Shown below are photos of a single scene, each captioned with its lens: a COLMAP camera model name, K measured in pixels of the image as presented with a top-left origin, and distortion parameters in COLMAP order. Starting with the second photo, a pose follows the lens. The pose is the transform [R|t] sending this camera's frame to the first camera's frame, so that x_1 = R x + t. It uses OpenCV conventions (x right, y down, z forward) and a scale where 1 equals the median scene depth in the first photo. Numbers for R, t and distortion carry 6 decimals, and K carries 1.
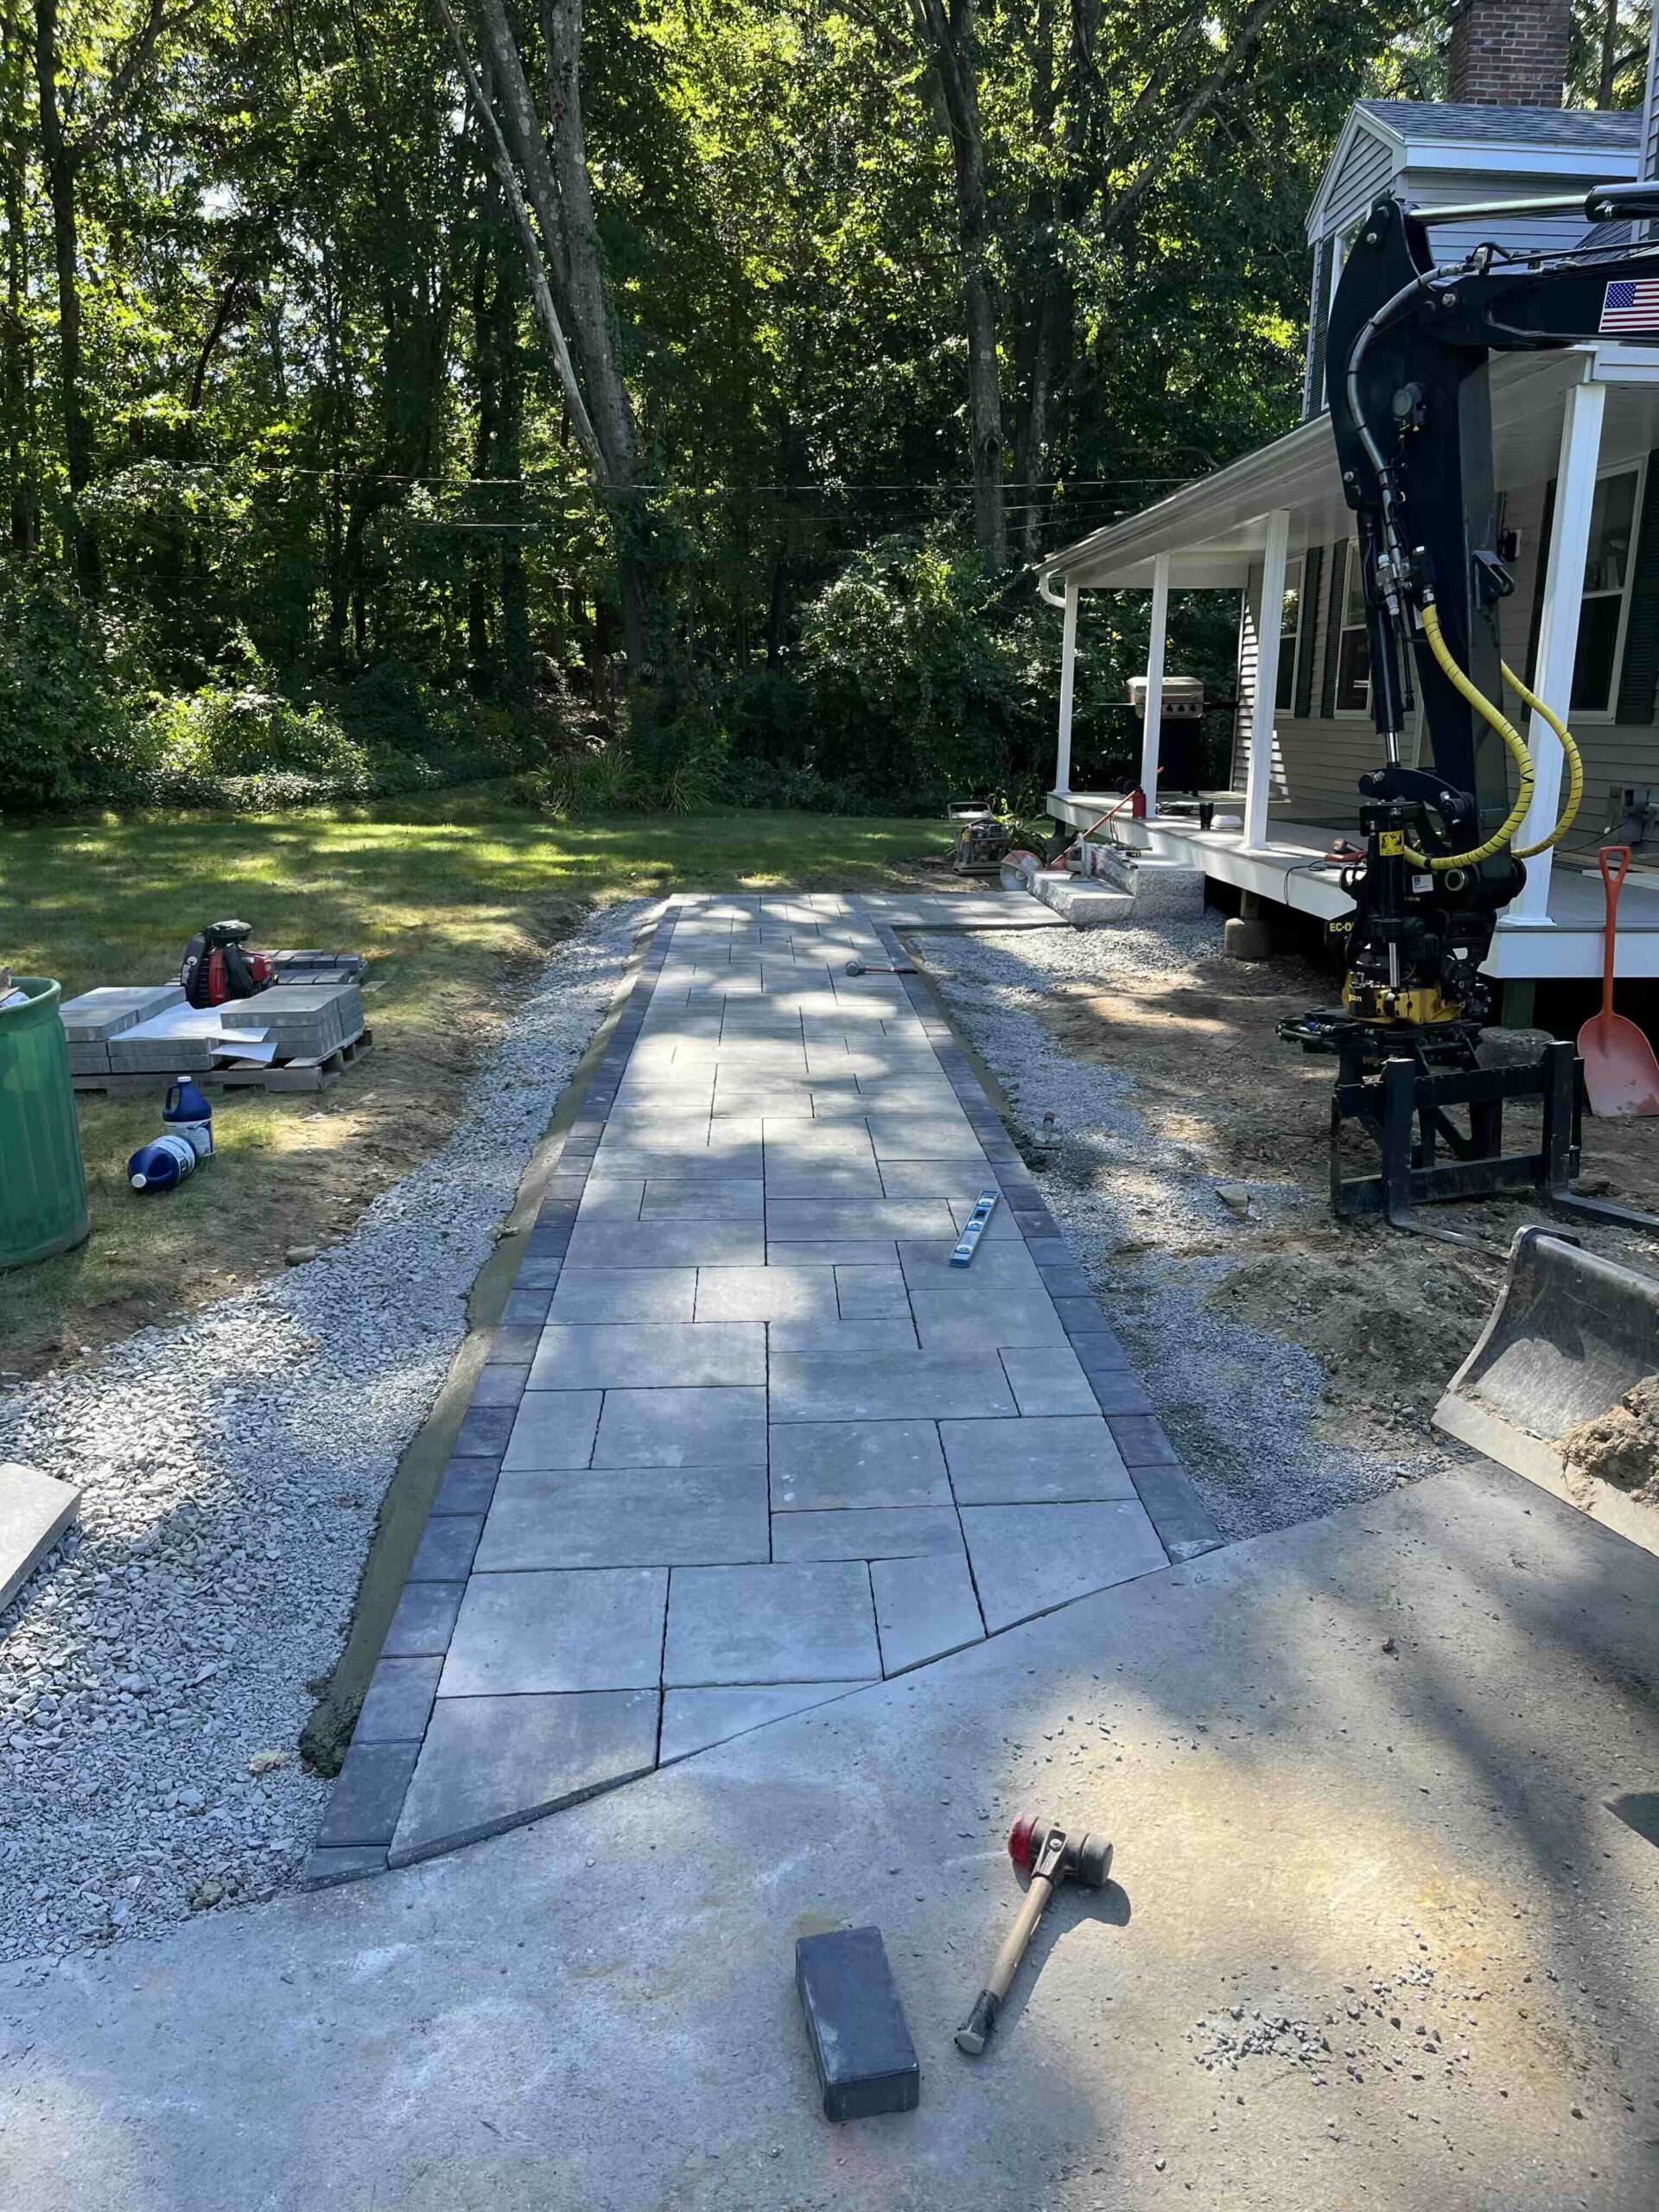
lens RADIAL K [[1662.2, 0, 794.0], [0, 1662.2, 1104.4], [0, 0, 1]] dist [0.053627, -0.073006]
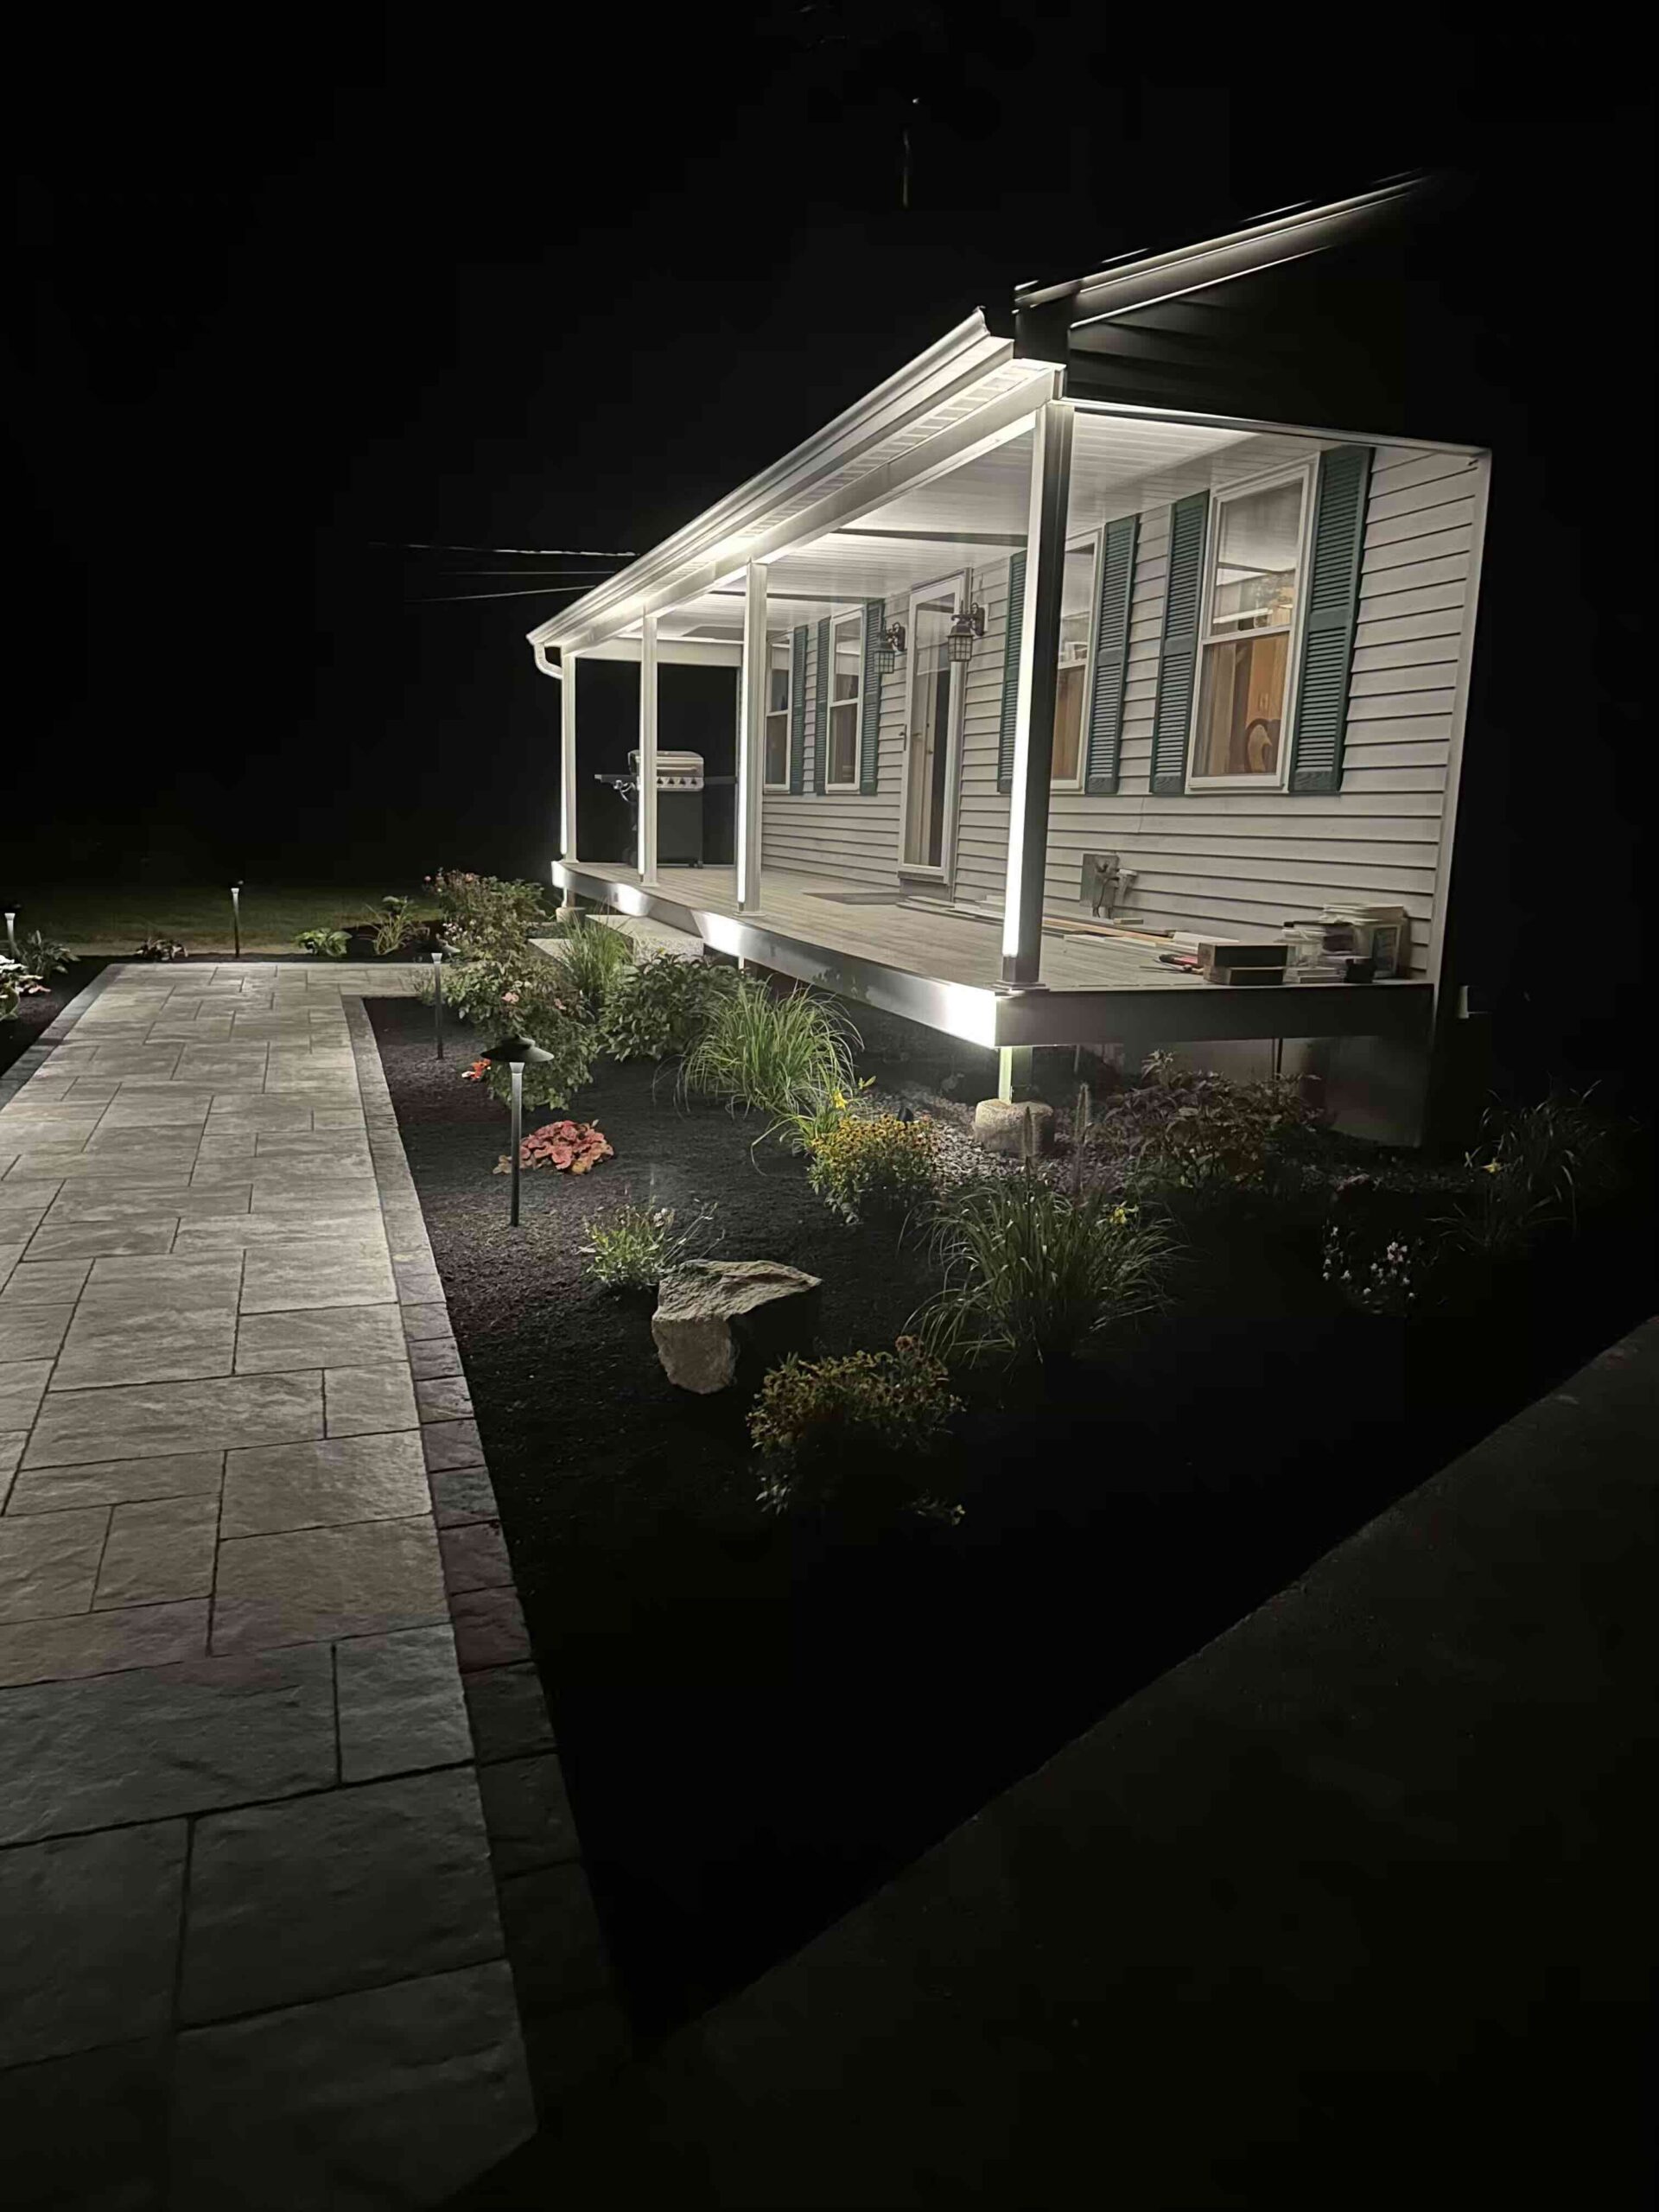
lens RADIAL K [[1527.2, 0, 830.6], [0, 1527.2, 1110.6], [0, 0, 1]] dist [0.176316, -0.355758]
pose [[0.953925, -0.031794, 0.298357, 0.034663], [0.041779, 0.998758, -0.027148, -0.009417], [-0.297123, 0.038362, 0.954068, 0.097266]]
